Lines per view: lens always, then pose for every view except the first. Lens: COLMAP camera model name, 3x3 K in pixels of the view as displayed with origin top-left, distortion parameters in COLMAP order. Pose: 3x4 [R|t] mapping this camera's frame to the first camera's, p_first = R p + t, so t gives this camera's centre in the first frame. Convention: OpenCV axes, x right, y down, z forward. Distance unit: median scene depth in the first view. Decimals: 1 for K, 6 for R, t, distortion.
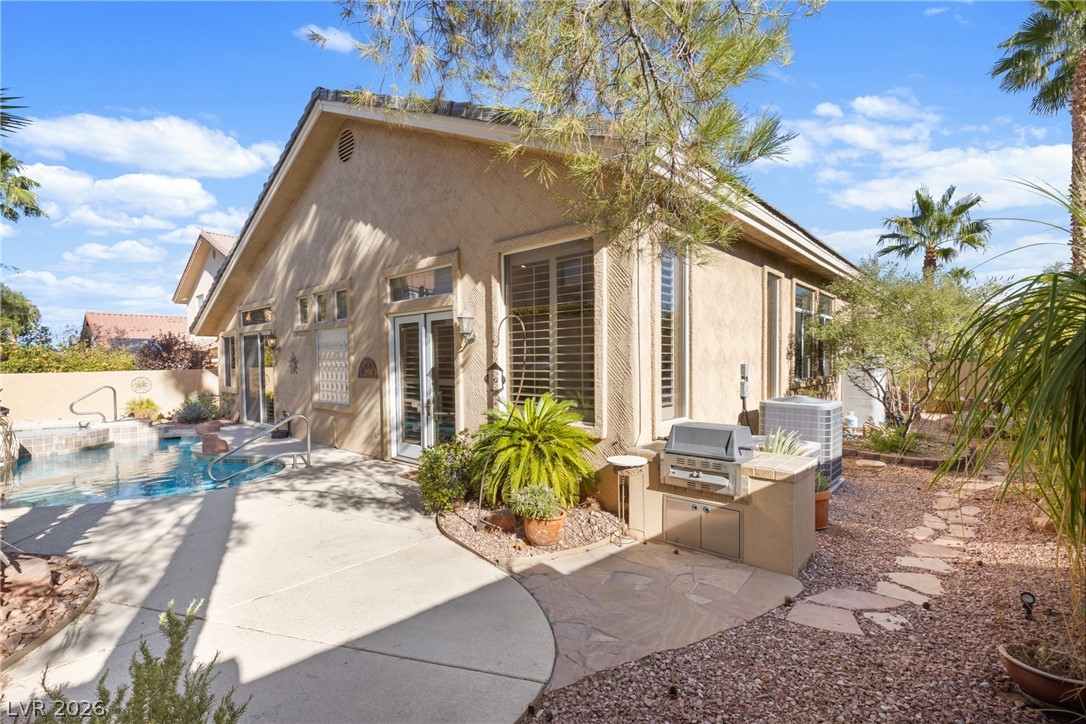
lens RADIAL K [[488.4, 0, 543.8], [0, 488.4, 363.5], [0, 0, 1]] dist [0.010942, -0.002205]
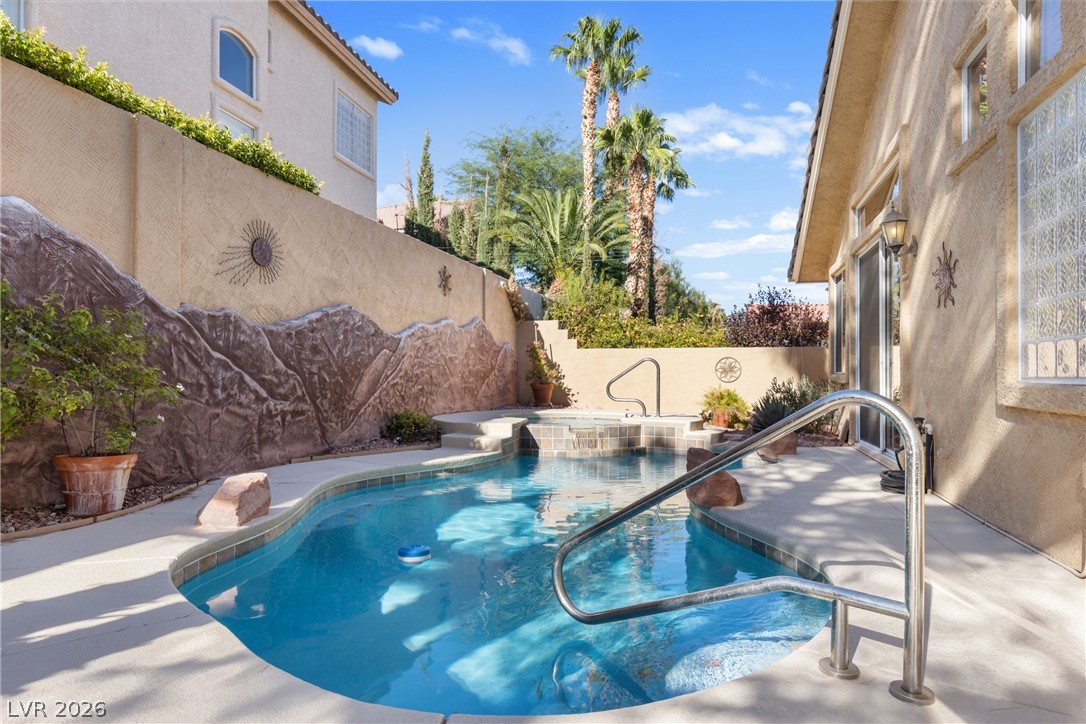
lens RADIAL K [[638.9, 0, 545.1], [0, 638.9, 367.6], [0, 0, 1]] dist [-0.006986, -0.000178]
pose [[0.441817, 0.002281, -0.897102, -0.137289], [-0.018298, 0.999812, -0.006470, 0.040841], [0.896918, 0.019274, 0.441776, 0.329764]]
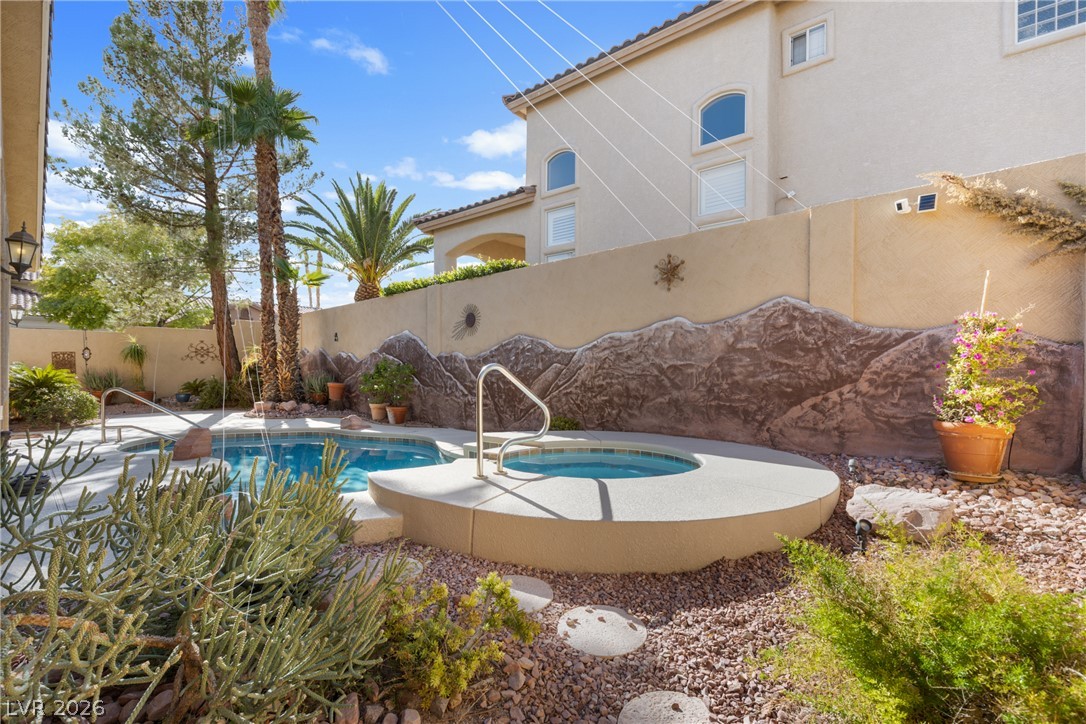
lens RADIAL K [[488.4, 0, 543.5], [0, 488.4, 363.5], [0, 0, 1]] dist [0.010942, -0.002205]
pose [[-0.999738, 0.009973, 0.020598, -0.588486], [0.009812, 0.999921, -0.007909, 0.030235], [-0.020675, -0.007704, -0.999757, 0.843970]]
